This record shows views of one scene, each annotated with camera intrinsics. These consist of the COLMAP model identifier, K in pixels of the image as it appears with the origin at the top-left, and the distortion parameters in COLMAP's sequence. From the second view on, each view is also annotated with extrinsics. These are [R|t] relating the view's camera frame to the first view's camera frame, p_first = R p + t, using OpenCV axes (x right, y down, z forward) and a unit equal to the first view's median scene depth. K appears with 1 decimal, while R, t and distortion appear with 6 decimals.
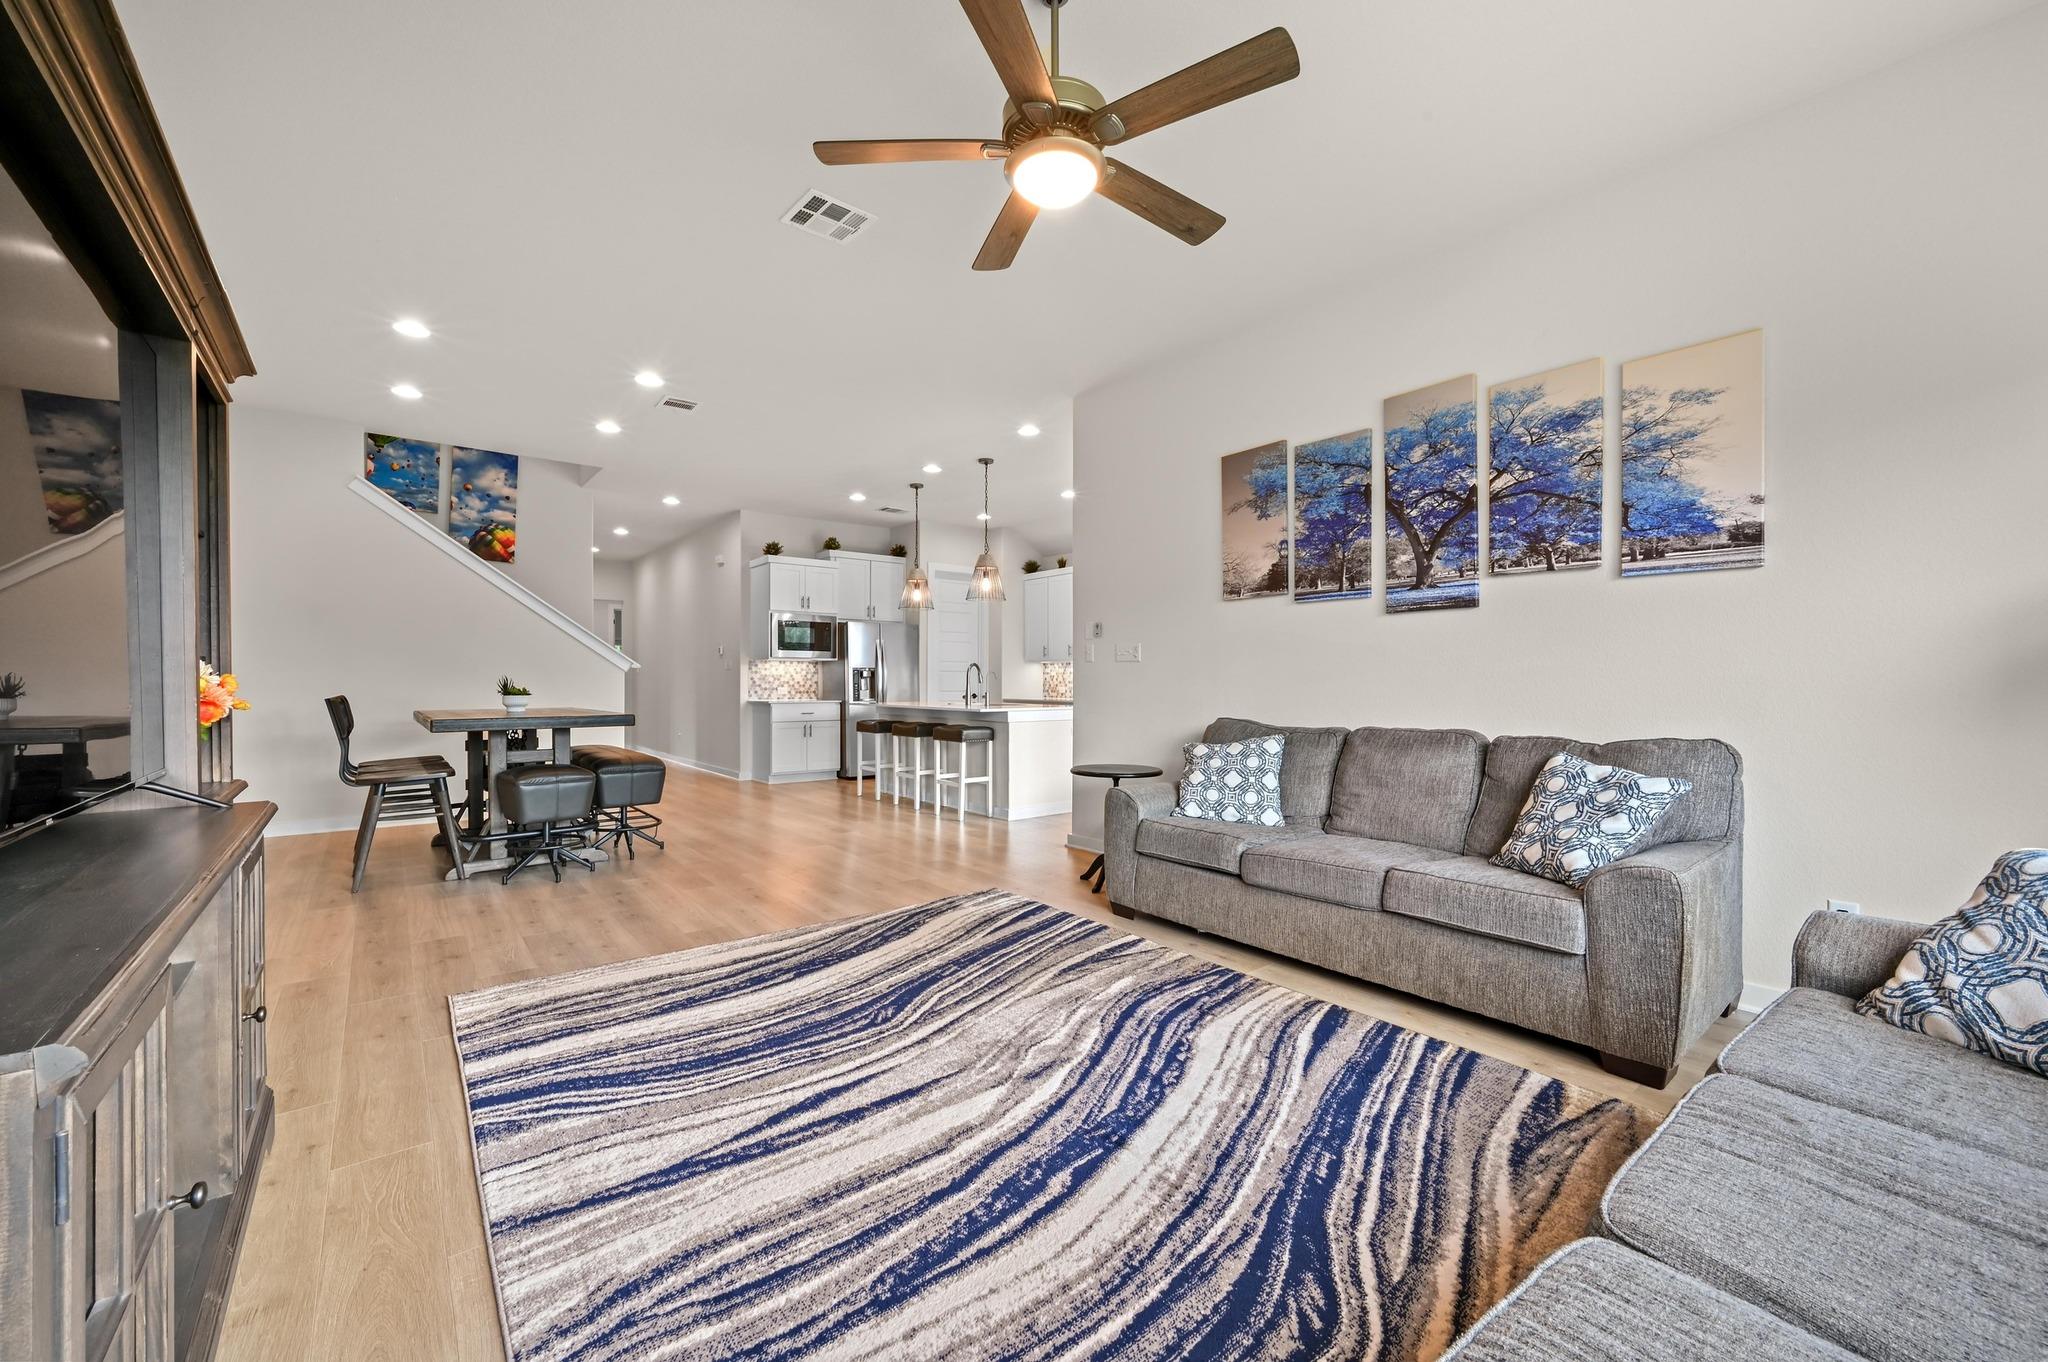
lens RADIAL K [[795.1, 0, 1024.4], [0, 795.1, 681.1], [0, 0, 1]] dist [0.001268, 0.000591]
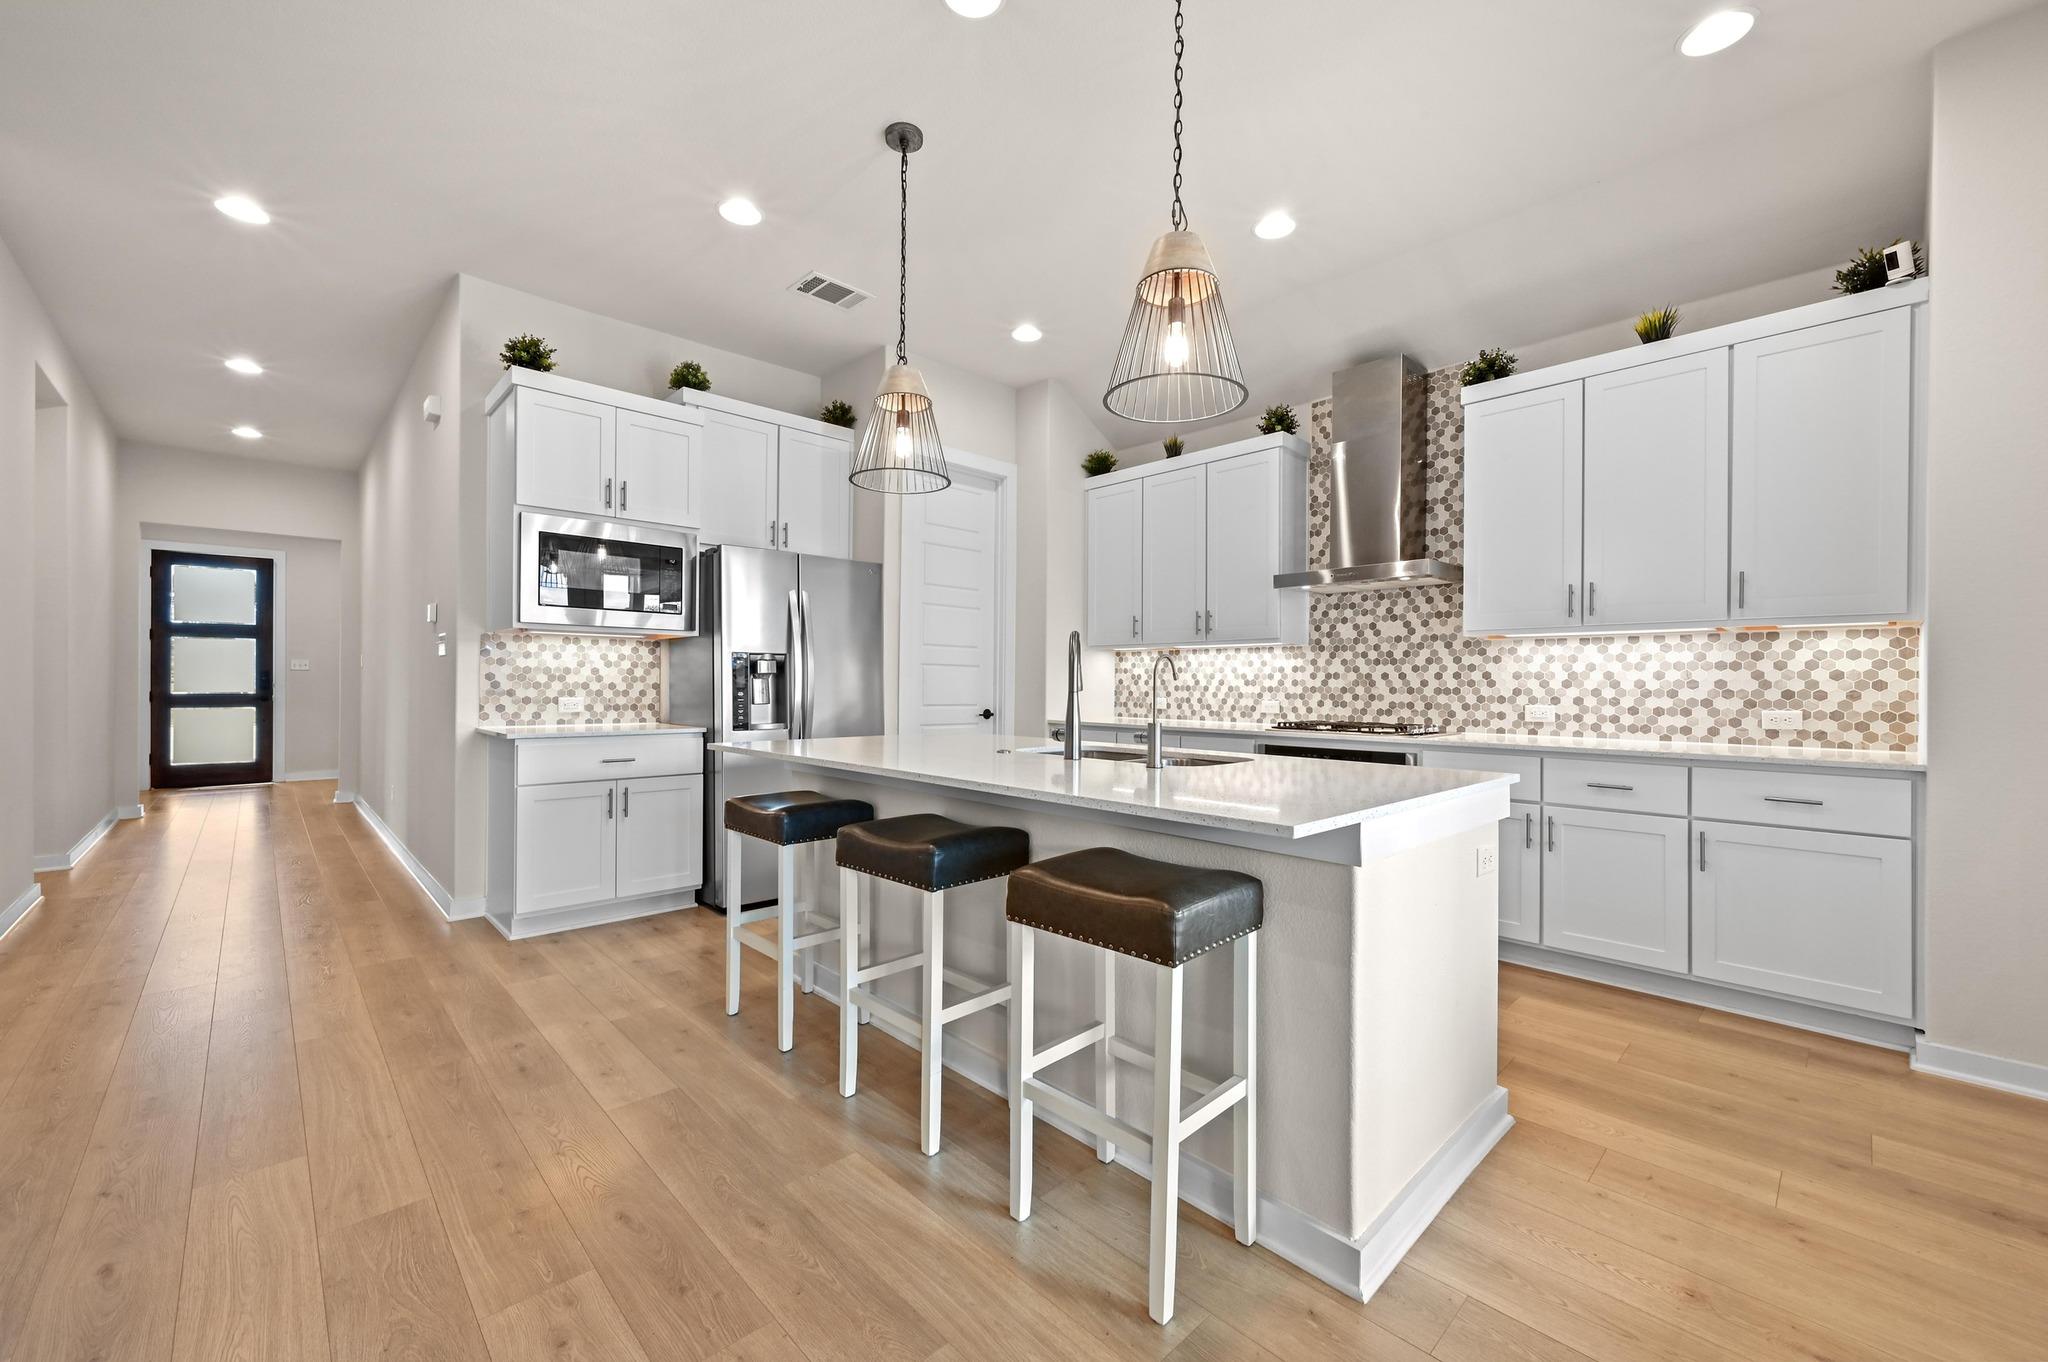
lens RADIAL K [[795.1, 0, 1017.3], [0, 795.1, 683.2], [0, 0, 1]] dist [0.001268, 0.000591]
pose [[0.996040, 0.006270, 0.088686, -0.098937], [-0.006058, 0.999978, -0.002663, -0.000058], [-0.088701, 0.002115, 0.996056, 0.548478]]
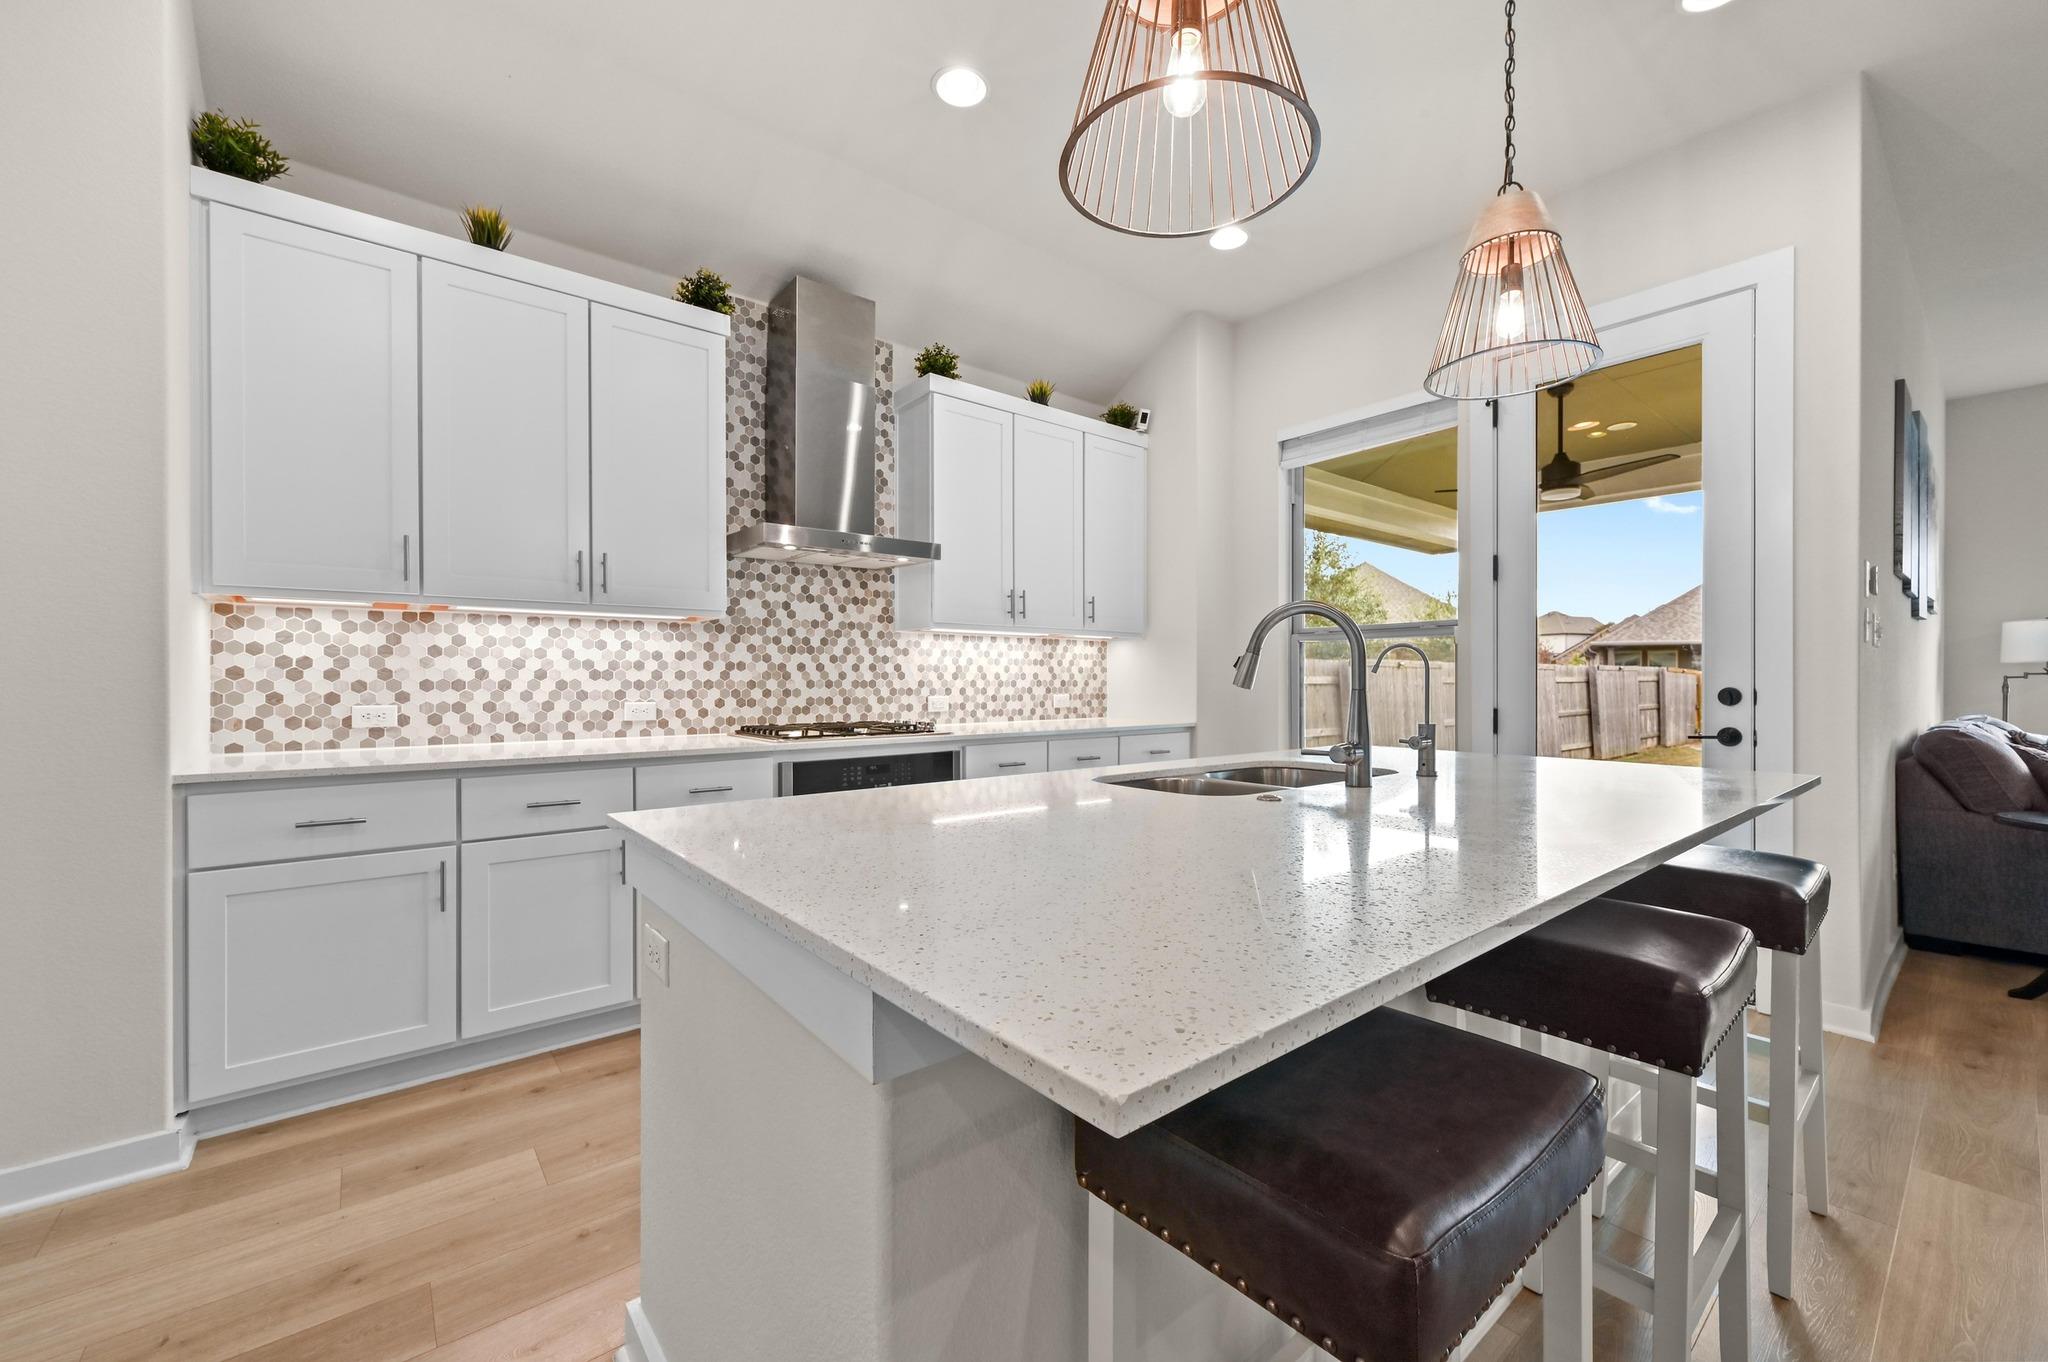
lens RADIAL K [[795.1, 0, 1022.3], [0, 795.1, 687.5], [0, 0, 1]] dist [0.001268, 0.000591]
pose [[0.001568, -0.004077, 0.999990, -0.176081], [0.006590, 0.999970, 0.004067, 0.001330], [-0.999977, 0.006584, 0.001595, 0.742510]]
